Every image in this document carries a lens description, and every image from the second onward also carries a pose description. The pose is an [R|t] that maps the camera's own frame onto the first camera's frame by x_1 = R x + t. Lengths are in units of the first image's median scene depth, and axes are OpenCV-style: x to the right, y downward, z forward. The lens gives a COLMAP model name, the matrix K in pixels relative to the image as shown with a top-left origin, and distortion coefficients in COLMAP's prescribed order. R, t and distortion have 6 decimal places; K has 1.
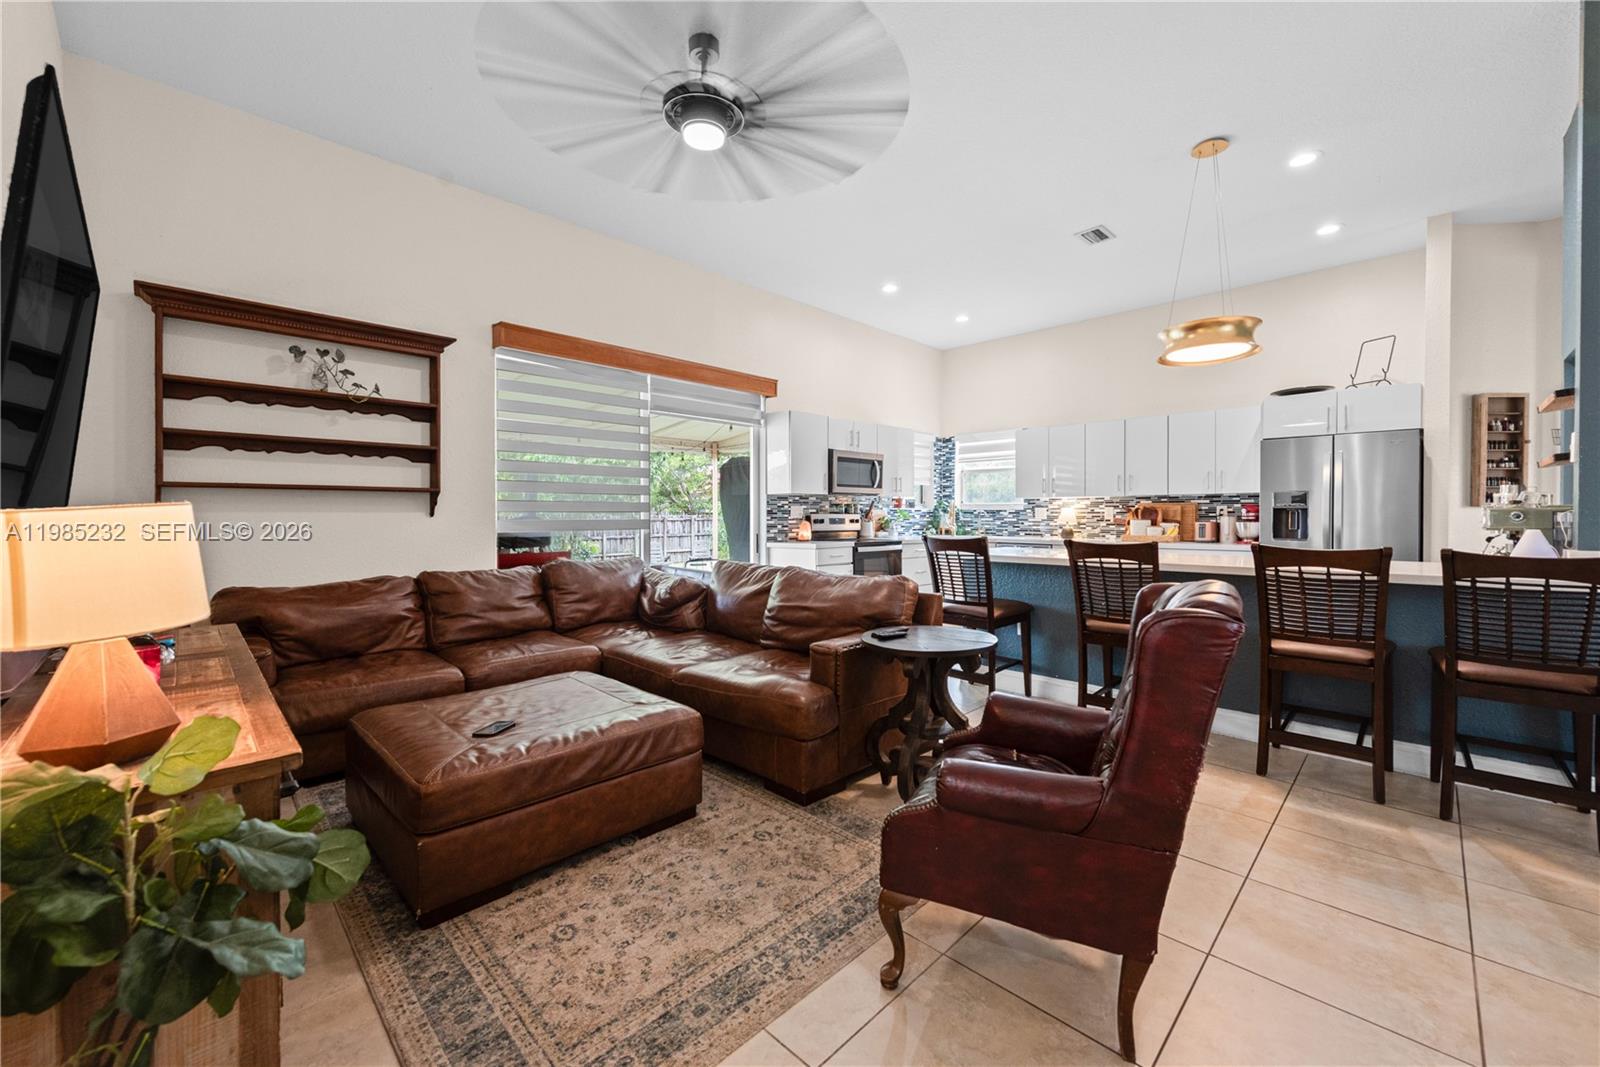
lens RADIAL K [[627.6, 0, 785.3], [0, 627.6, 519.9], [0, 0, 1]] dist [-0.001120, -0.000630]
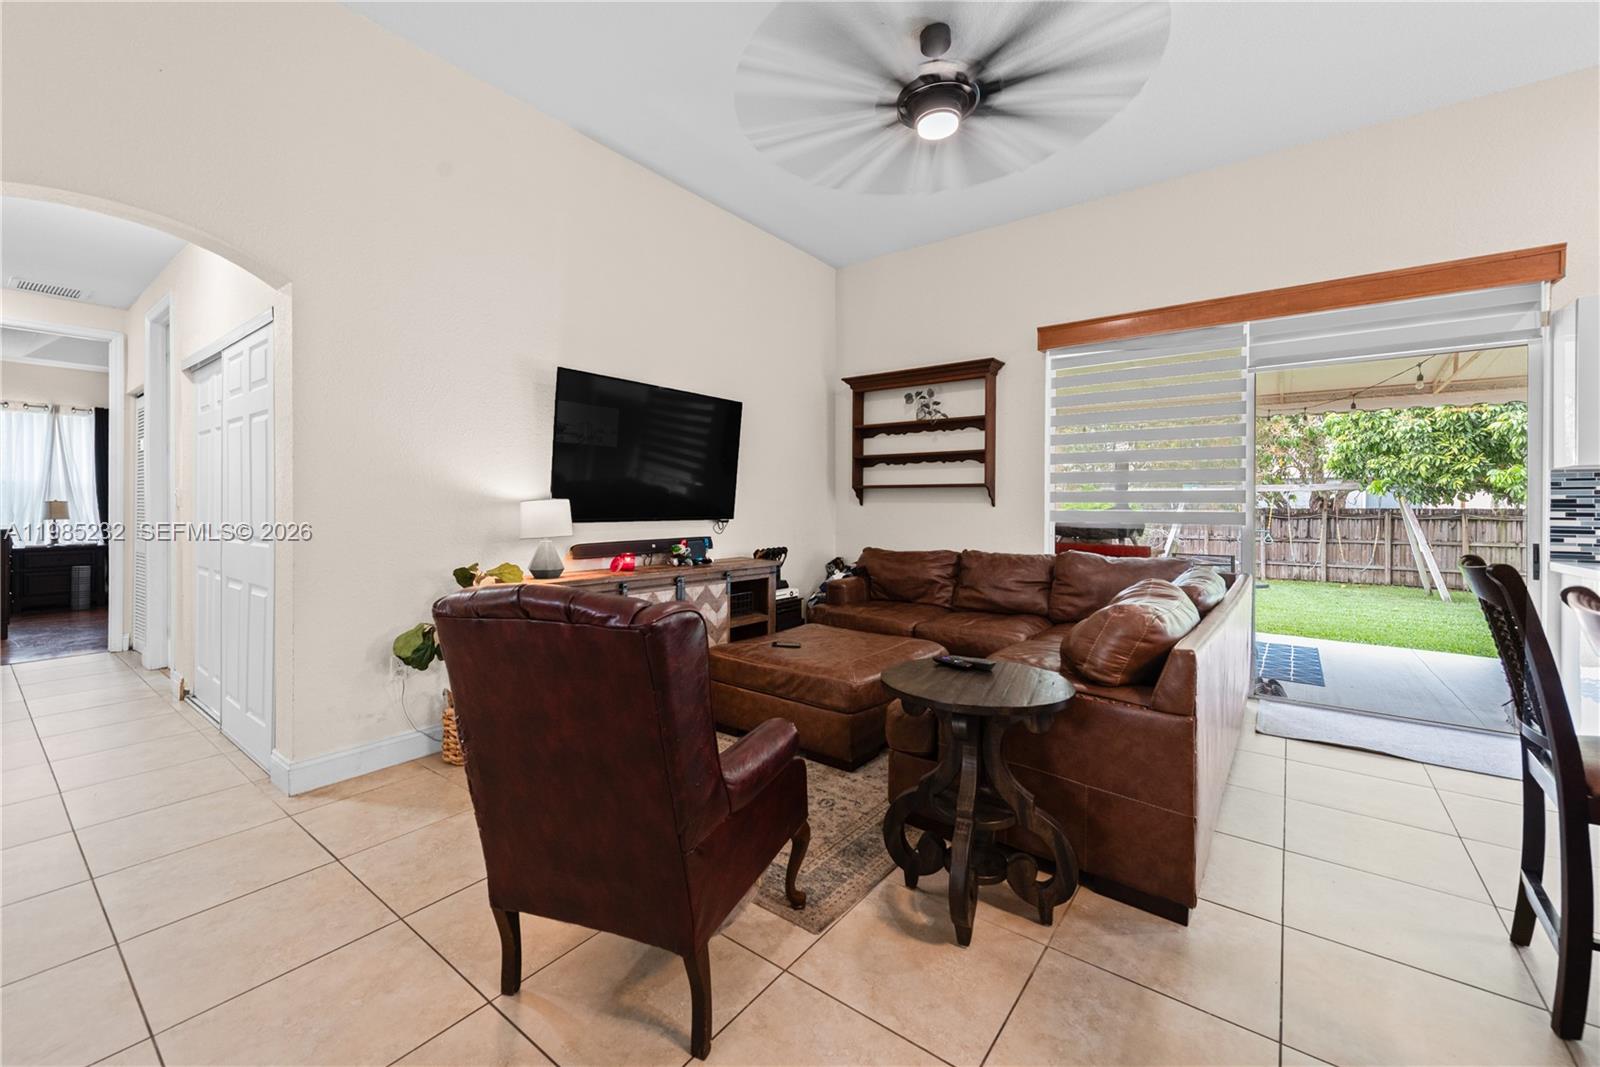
lens RADIAL K [[647.3, 0, 826.5], [0, 647.3, 507.5], [0, 0, 1]] dist [0.010988, -0.000064]
pose [[0.158446, 0.006968, -0.987343, 0.414077], [-0.013502, 0.999897, 0.004890, -0.003408], [0.987275, 0.012556, 0.158524, 0.319362]]
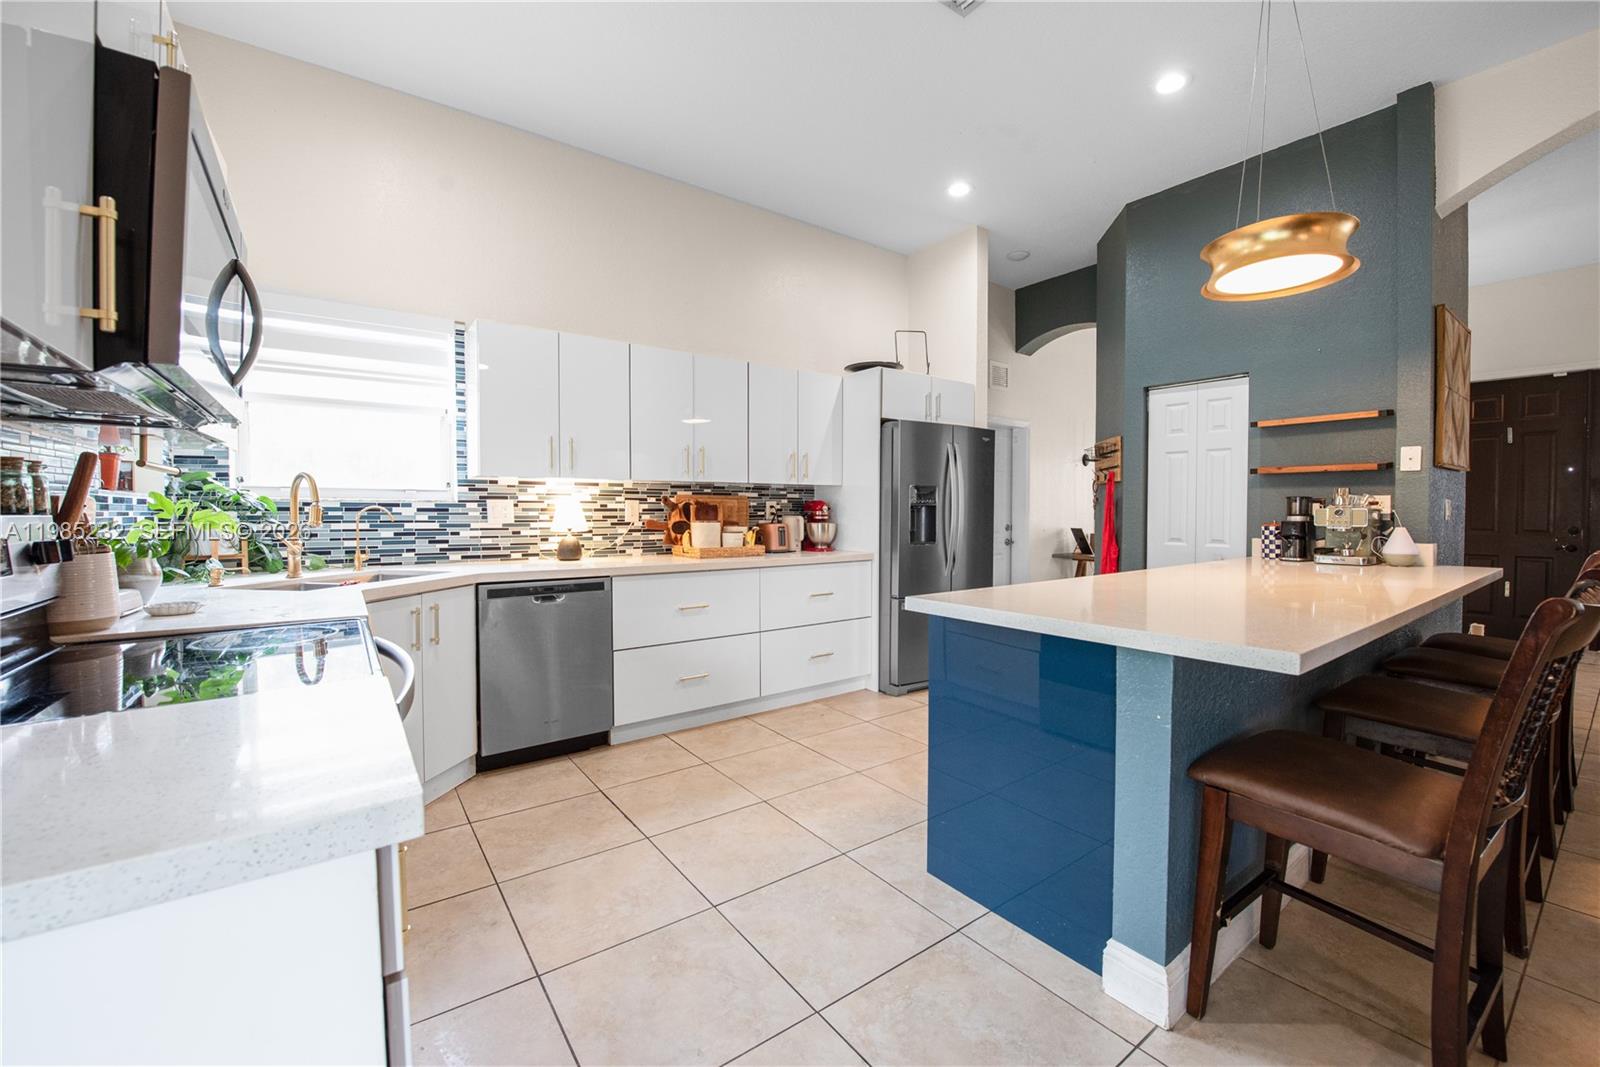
lens RADIAL K [[652.7, 0, 802.0], [0, 652.7, 526.3], [0, 0, 1]] dist [-0.000734, -0.005061]
pose [[0.141950, -0.023521, 0.989594, -0.054581], [0.007388, 0.999715, 0.022702, -0.010172], [-0.989846, 0.004089, 0.142083, 0.851169]]
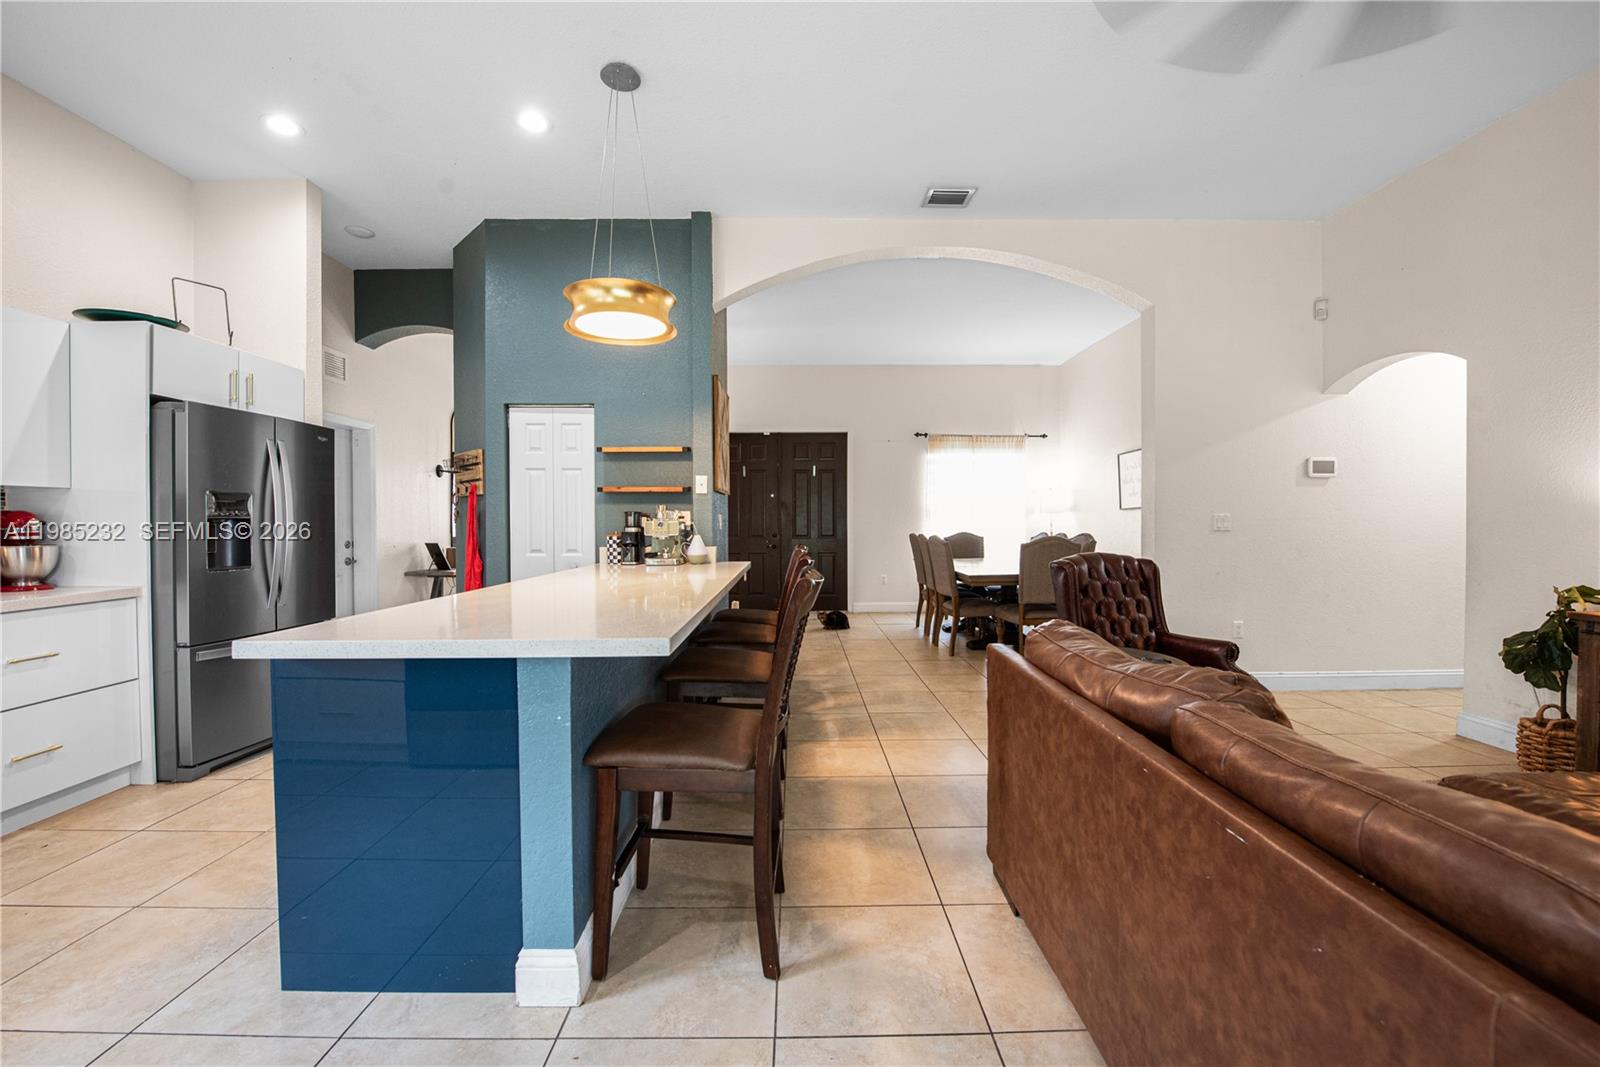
lens RADIAL K [[654.0, 0, 800.0], [0, 654.0, 533.5], [0, 0, 1]] dist [-0.000844, -0.000691]
pose [[-0.709690, -0.008099, 0.704468, -0.045558], [0.010721, 0.999694, 0.022293, -0.010395], [-0.704433, 0.023374, -0.709386, 0.872928]]
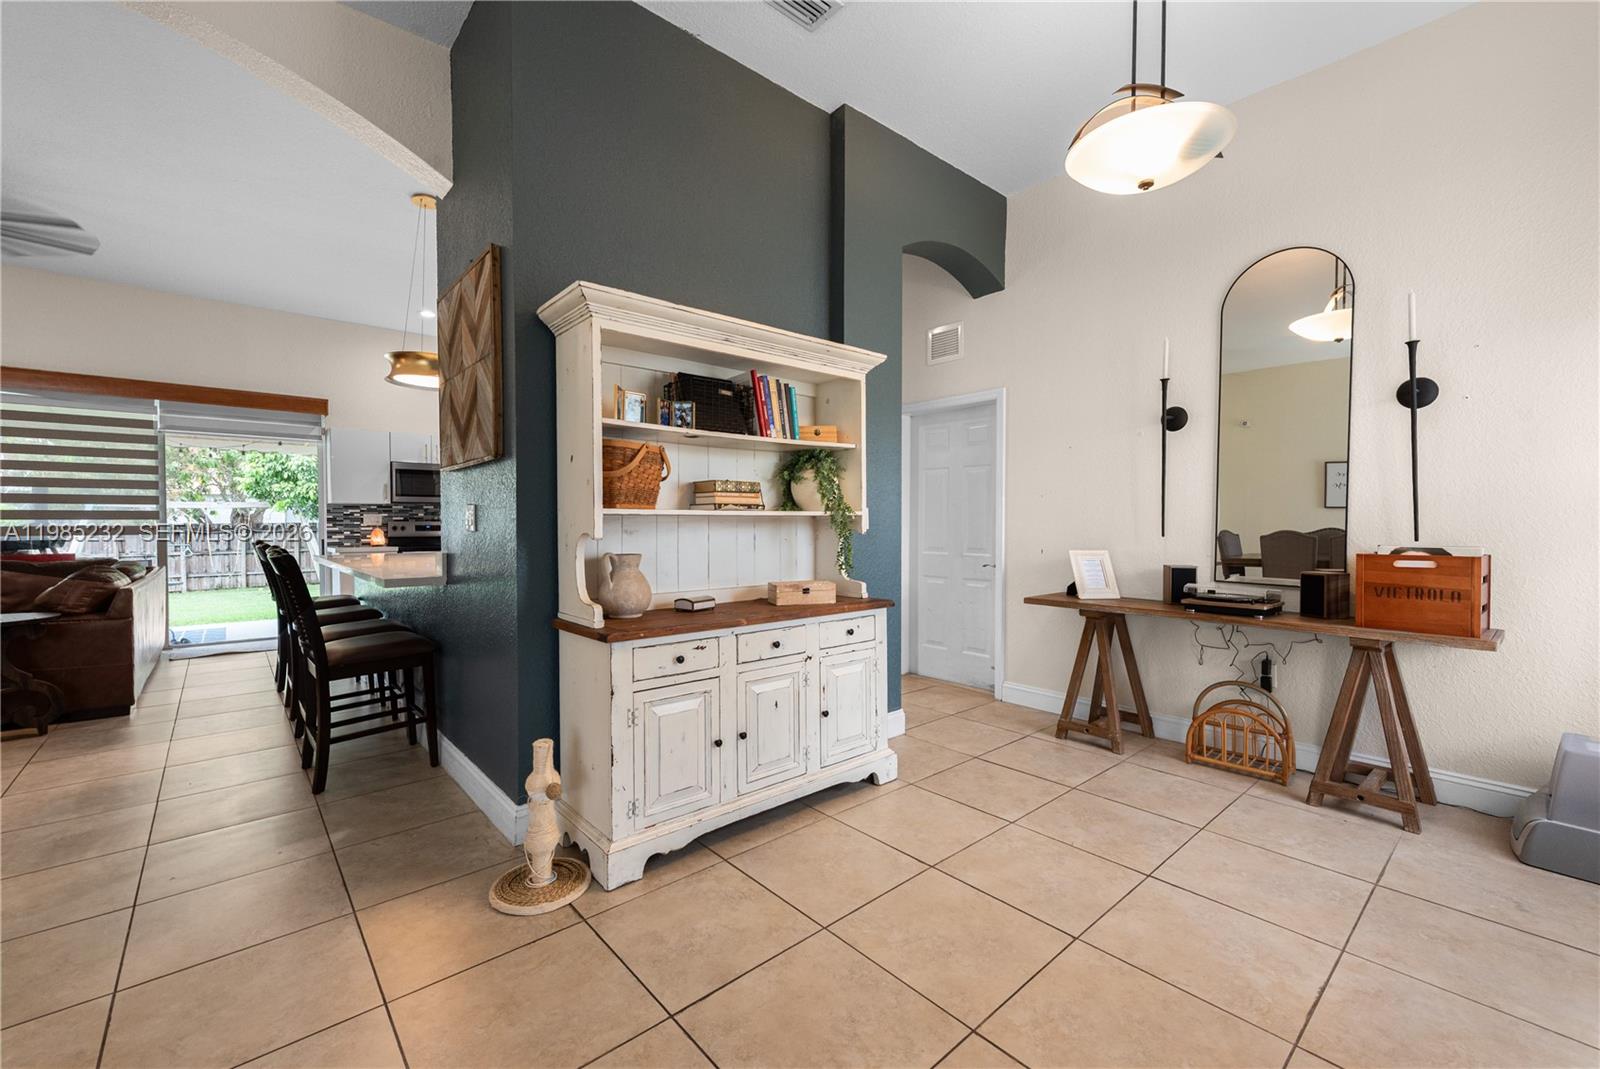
lens RADIAL K [[654.0, 0, 800.0], [0, 654.0, 534.5], [0, 0, 1]] dist [-0.000844, -0.000691]
pose [[0.997756, 0.002367, -0.066907, 0.877755], [-0.001607, 0.999934, 0.011418, -0.000708], [0.066929, -0.011285, 0.997694, -0.089769]]
